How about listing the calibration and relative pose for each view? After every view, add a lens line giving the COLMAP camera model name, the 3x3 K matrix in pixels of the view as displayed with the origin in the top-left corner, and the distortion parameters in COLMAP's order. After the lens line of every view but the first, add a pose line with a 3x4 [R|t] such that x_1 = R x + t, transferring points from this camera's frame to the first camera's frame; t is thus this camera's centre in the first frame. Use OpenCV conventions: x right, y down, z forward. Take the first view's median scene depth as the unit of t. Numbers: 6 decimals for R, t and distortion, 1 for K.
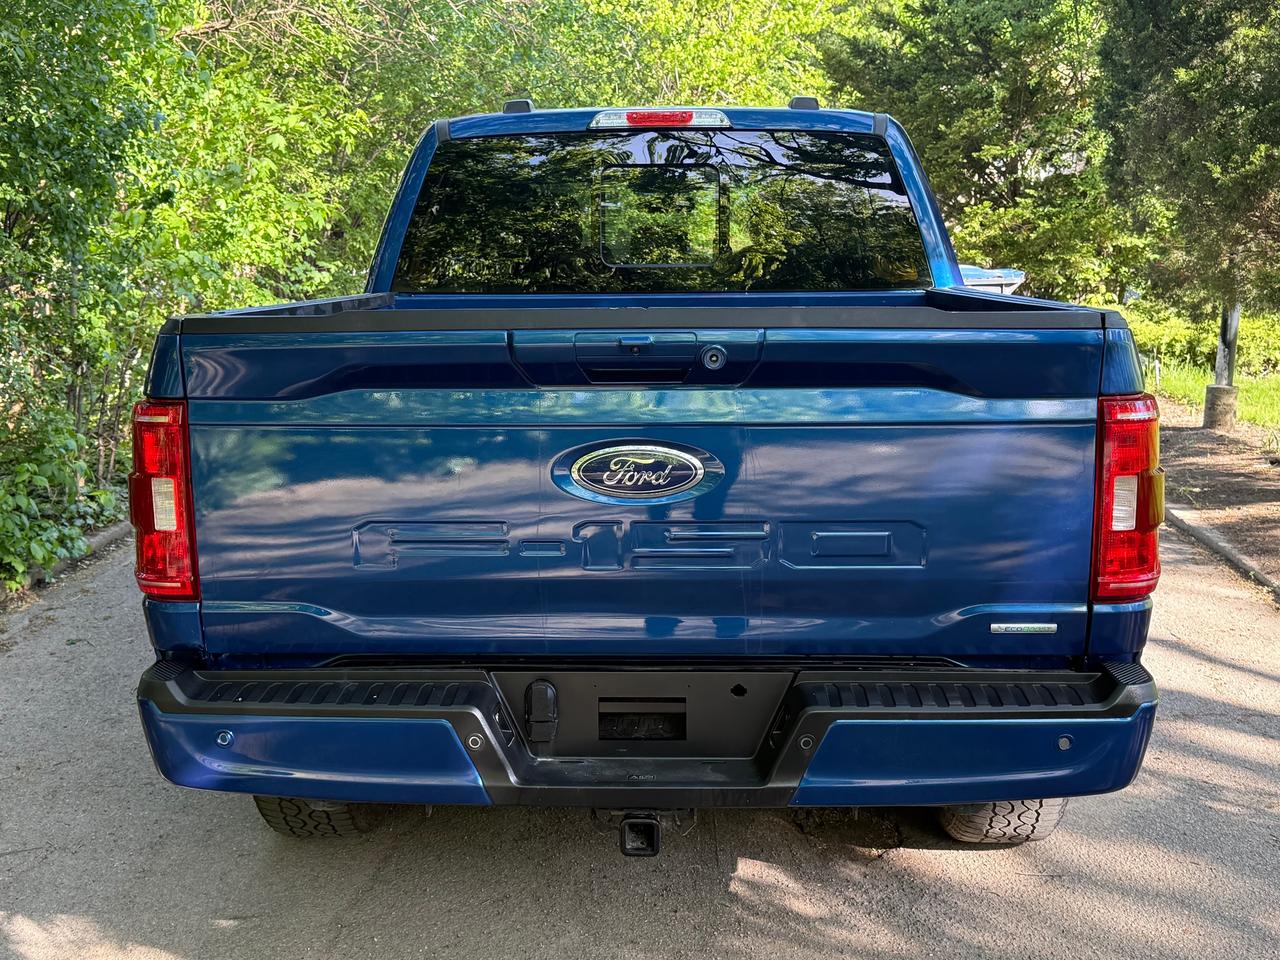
lens RADIAL K [[1490.0, 0, 640.0], [0, 1490.0, 480.0], [0, 0, 1]] dist [0.195916, 0.001927]
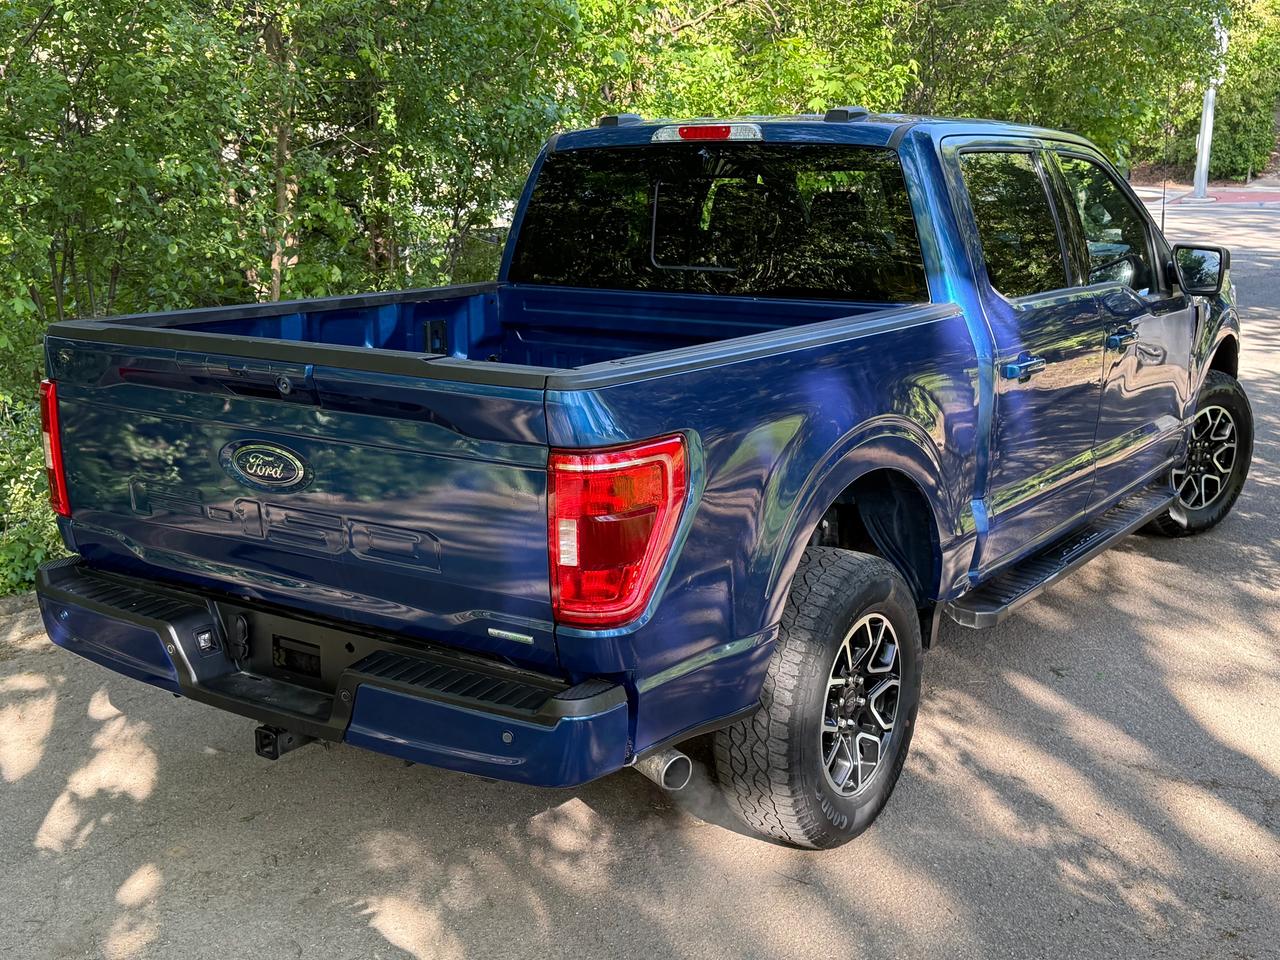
lens RADIAL K [[1490.0, 0, 640.0], [0, 1490.0, 480.0], [0, 0, 1]] dist [0.195916, 0.001927]
pose [[0.821432, 0.120371, -0.557459, 0.949629], [-0.083417, 0.992319, 0.091353, -0.133398], [0.564173, -0.028539, 0.825163, 0.103143]]
